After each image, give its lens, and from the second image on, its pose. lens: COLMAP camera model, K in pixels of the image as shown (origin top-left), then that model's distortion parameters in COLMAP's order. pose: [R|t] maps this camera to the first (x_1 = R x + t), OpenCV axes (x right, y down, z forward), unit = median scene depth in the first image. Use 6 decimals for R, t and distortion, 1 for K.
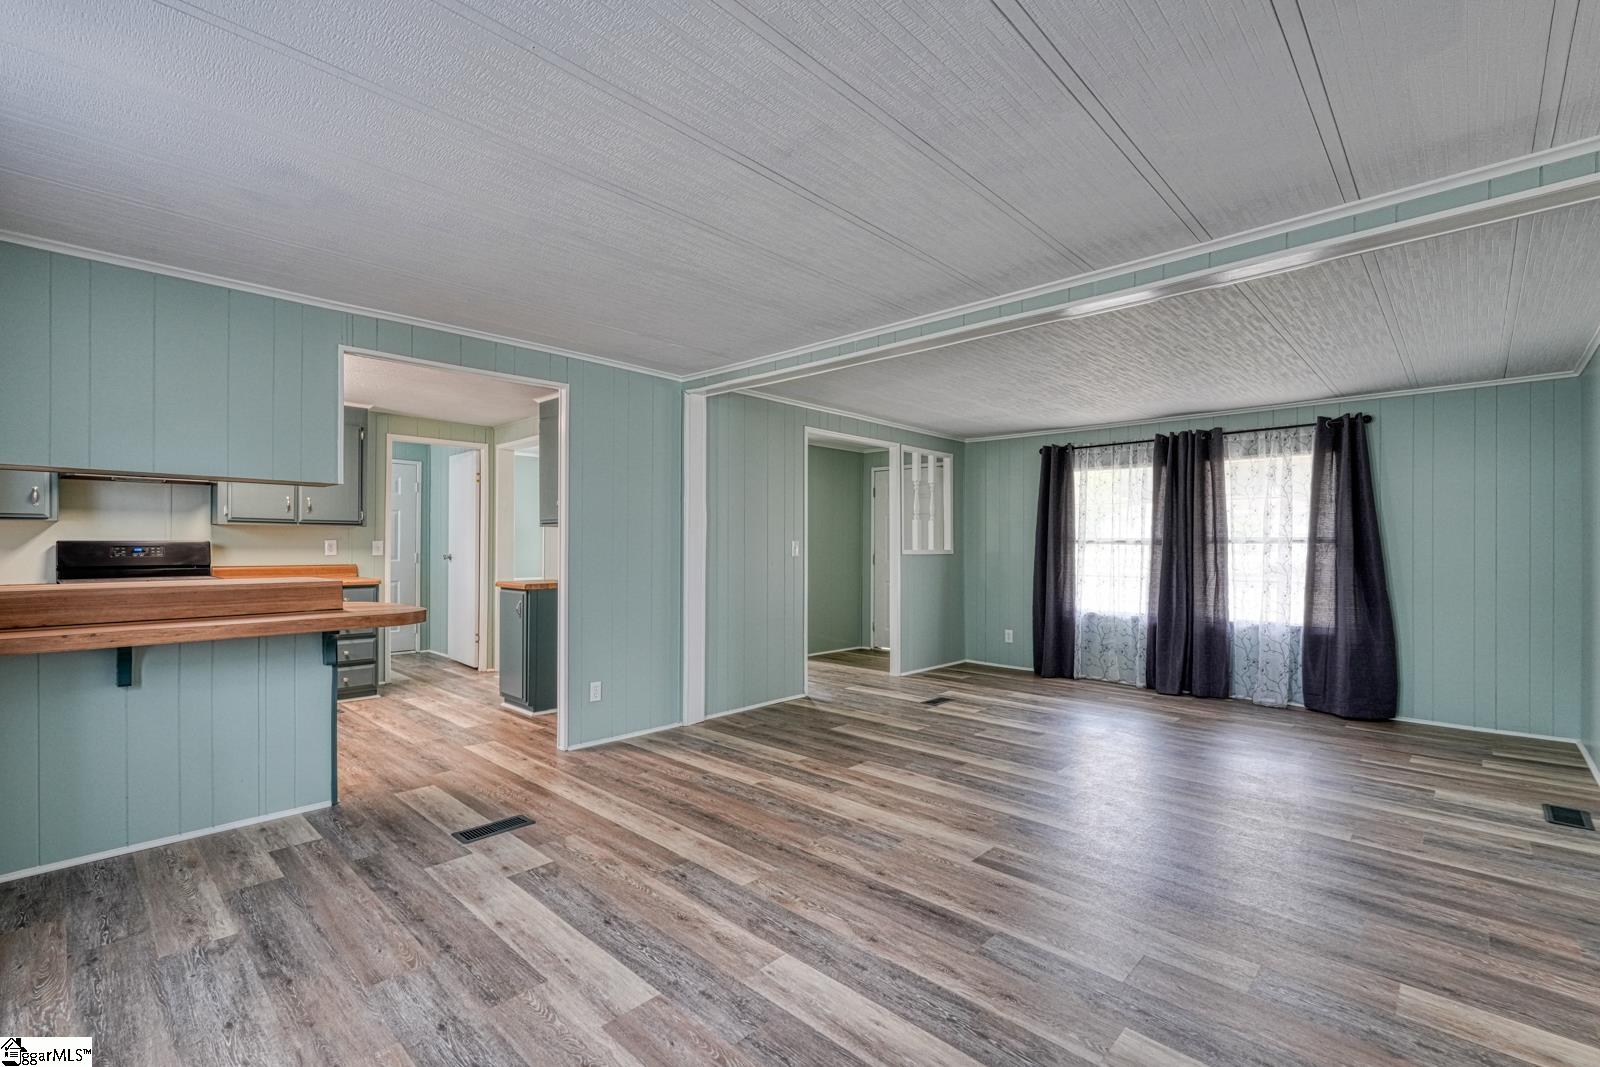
lens RADIAL K [[701.4, 0, 811.0], [0, 701.4, 547.2], [0, 0, 1]] dist [0.003021, 0.000785]
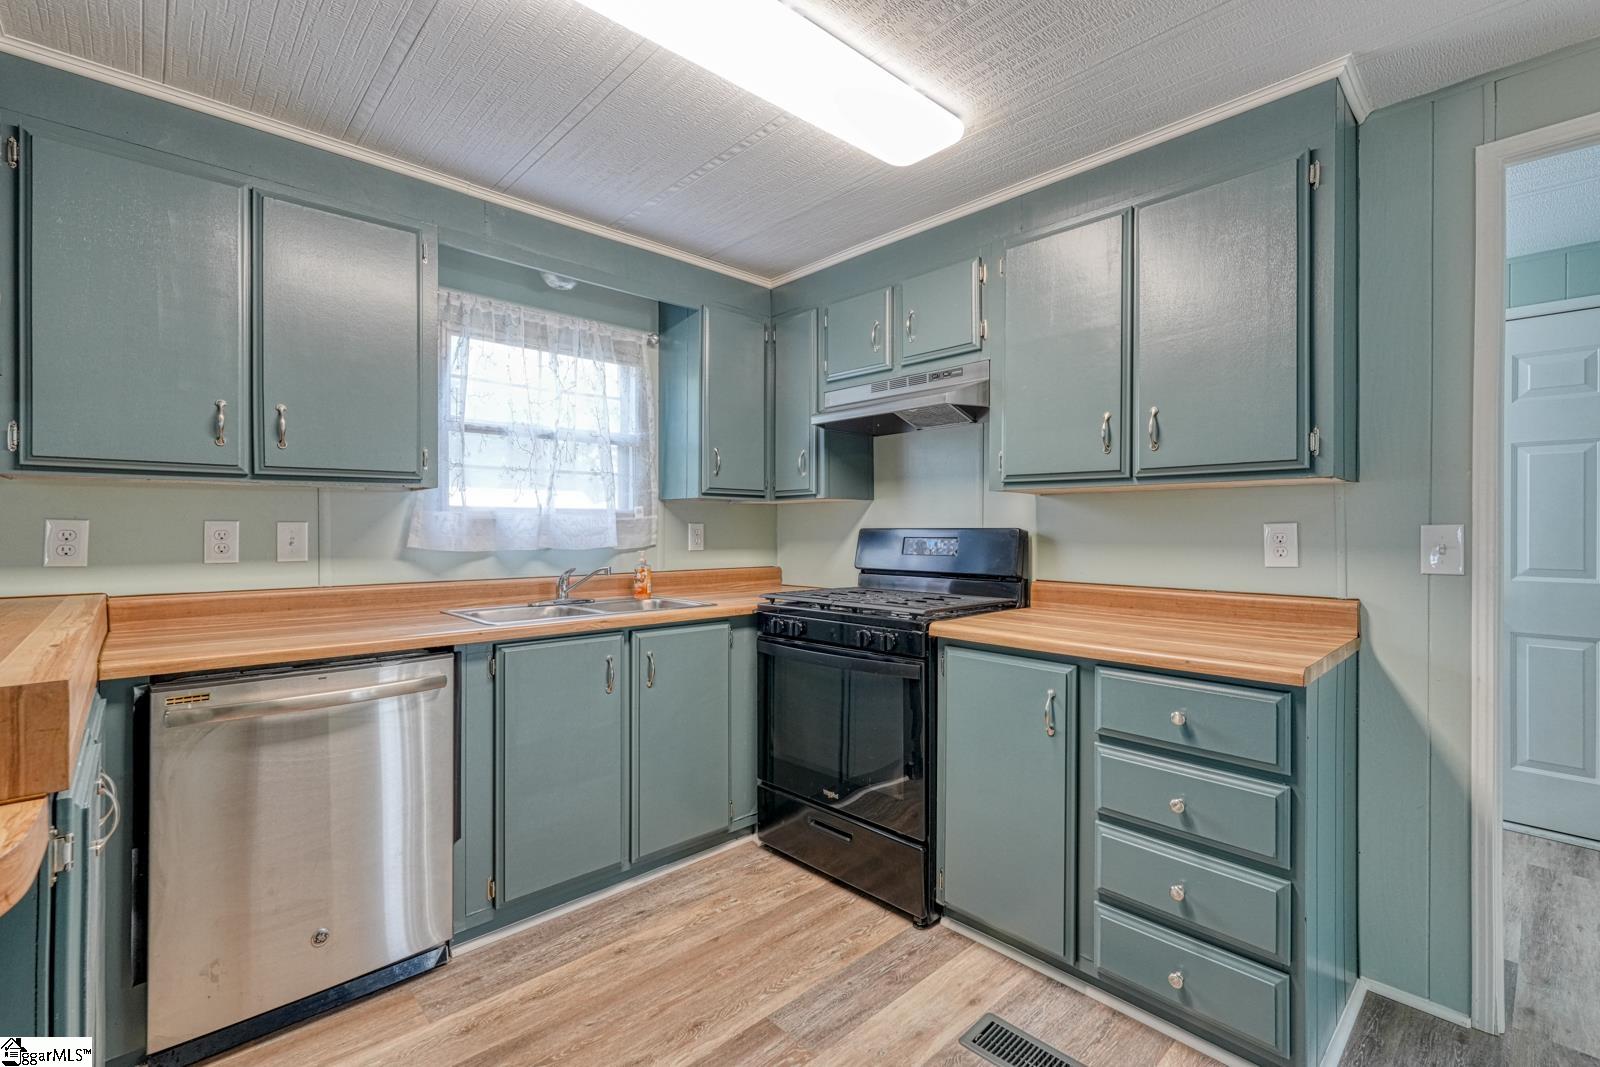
lens RADIAL K [[701.4, 0, 786.4], [0, 701.4, 532.7], [0, 0, 1]] dist [0.003021, 0.000785]
pose [[-0.063127, 0.004184, -0.997997, -0.566174], [-0.006598, 0.999968, 0.004610, -0.010397], [0.997984, 0.006876, -0.063097, 1.392683]]
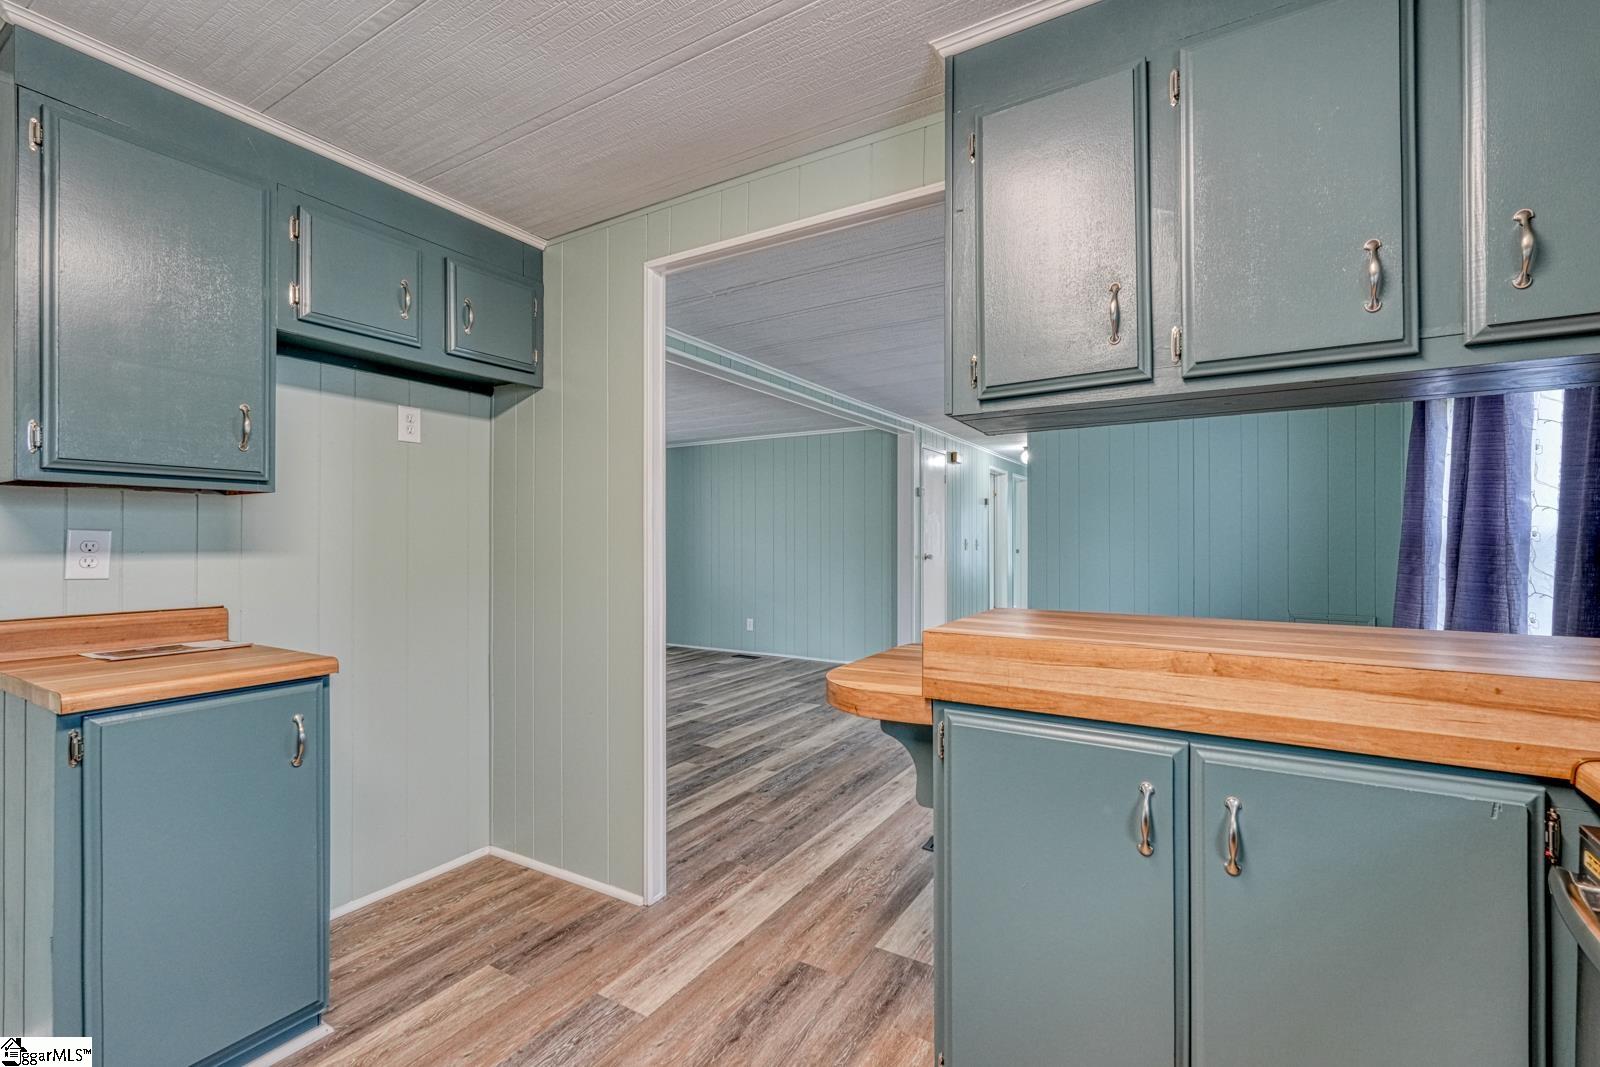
lens RADIAL K [[701.4, 0, 791.2], [0, 701.4, 536.3], [0, 0, 1]] dist [0.003021, 0.000785]
pose [[-0.195248, 0.002449, 0.980751, -1.207451], [0.001870, 0.999996, -0.002124, -0.008817], [-0.980752, 0.001419, -0.195252, 1.290952]]
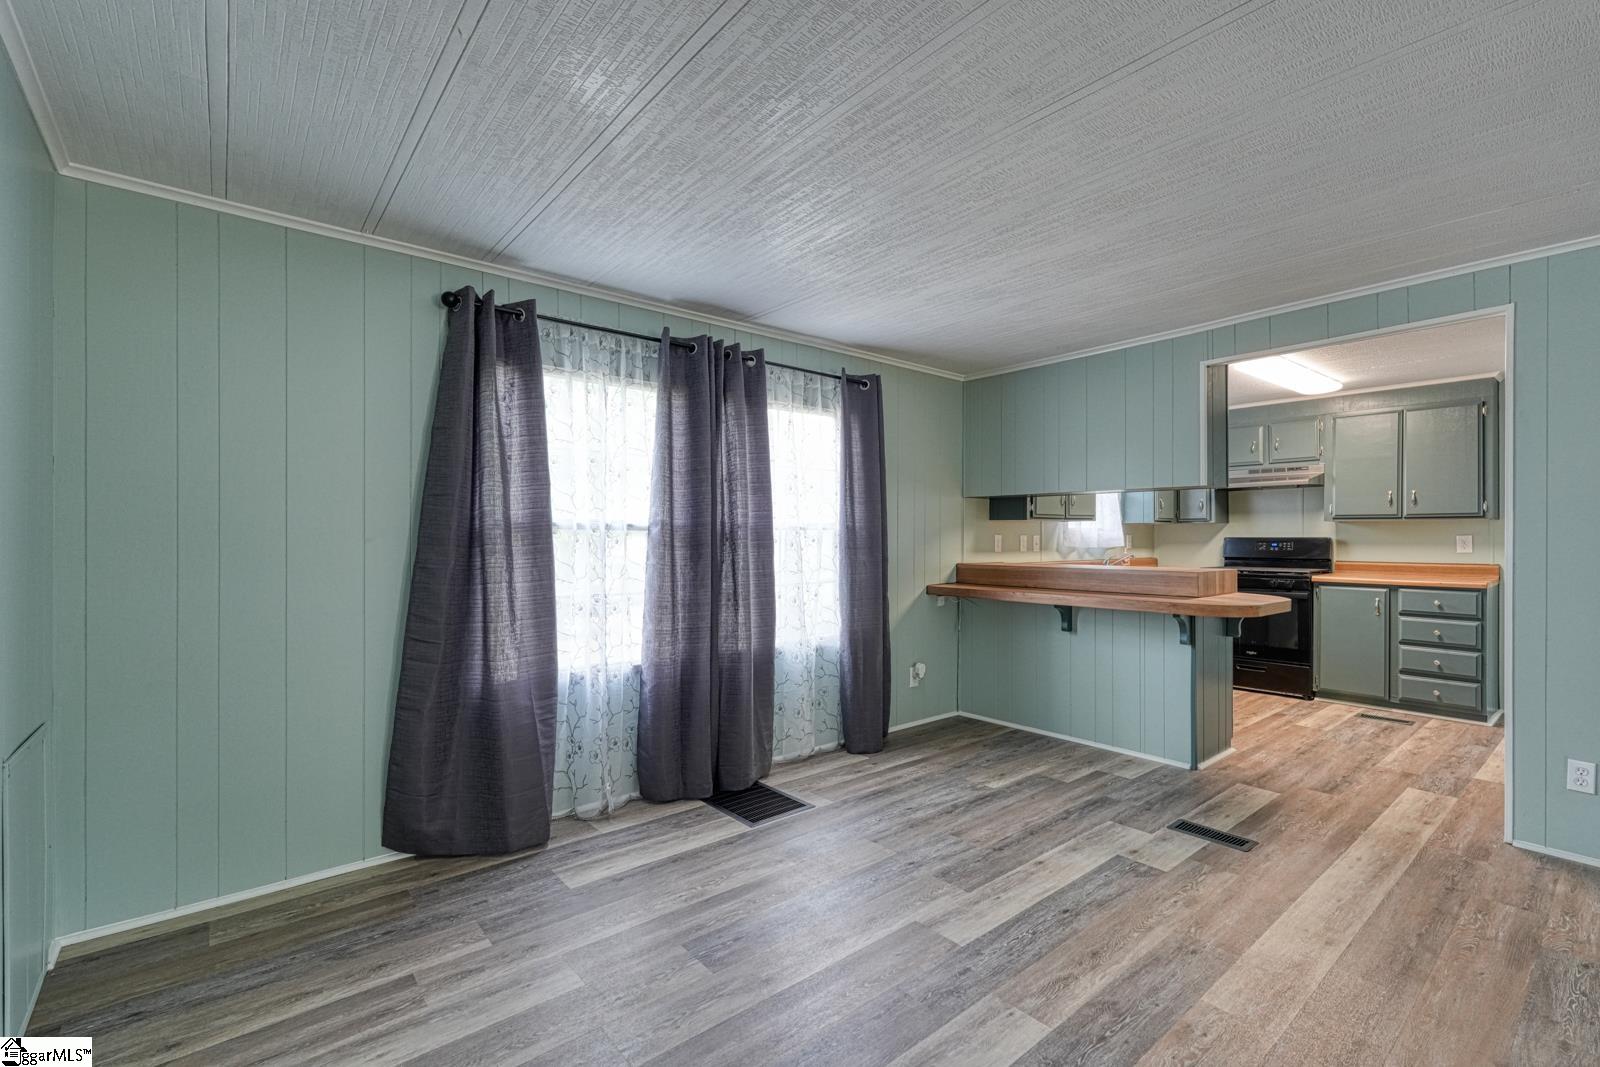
lens RADIAL K [[701.4, 0, 796.7], [0, 701.4, 540.2], [0, 0, 1]] dist [0.003021, 0.000785]
pose [[-0.129869, 0.000316, -0.991531, 0.534007], [-0.004648, 0.999989, 0.000928, -0.002059], [0.991520, 0.004729, -0.129866, 0.514703]]
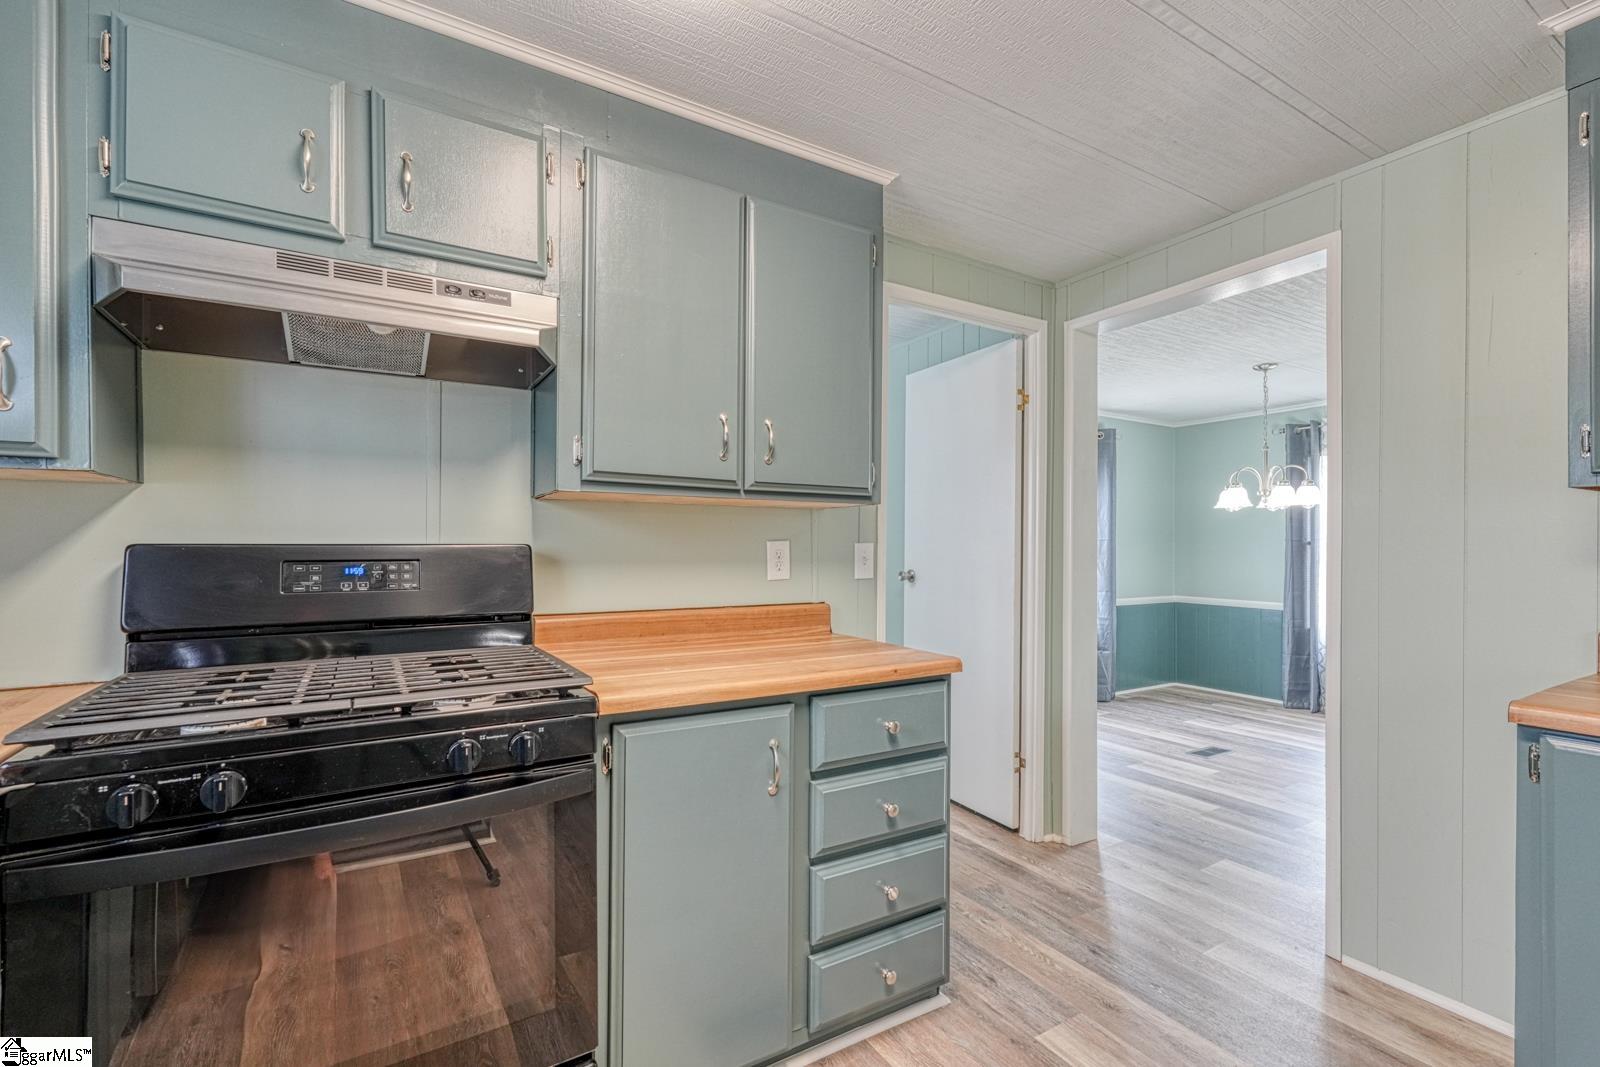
lens RADIAL K [[701.4, 0, 799.3], [0, 701.4, 552.1], [0, 0, 1]] dist [0.003021, 0.000785]
pose [[0.963872, 0.003382, -0.266345, -1.012508], [-0.002918, 0.999993, 0.002138, -0.009337], [0.266350, -0.001283, 0.963875, 1.118066]]
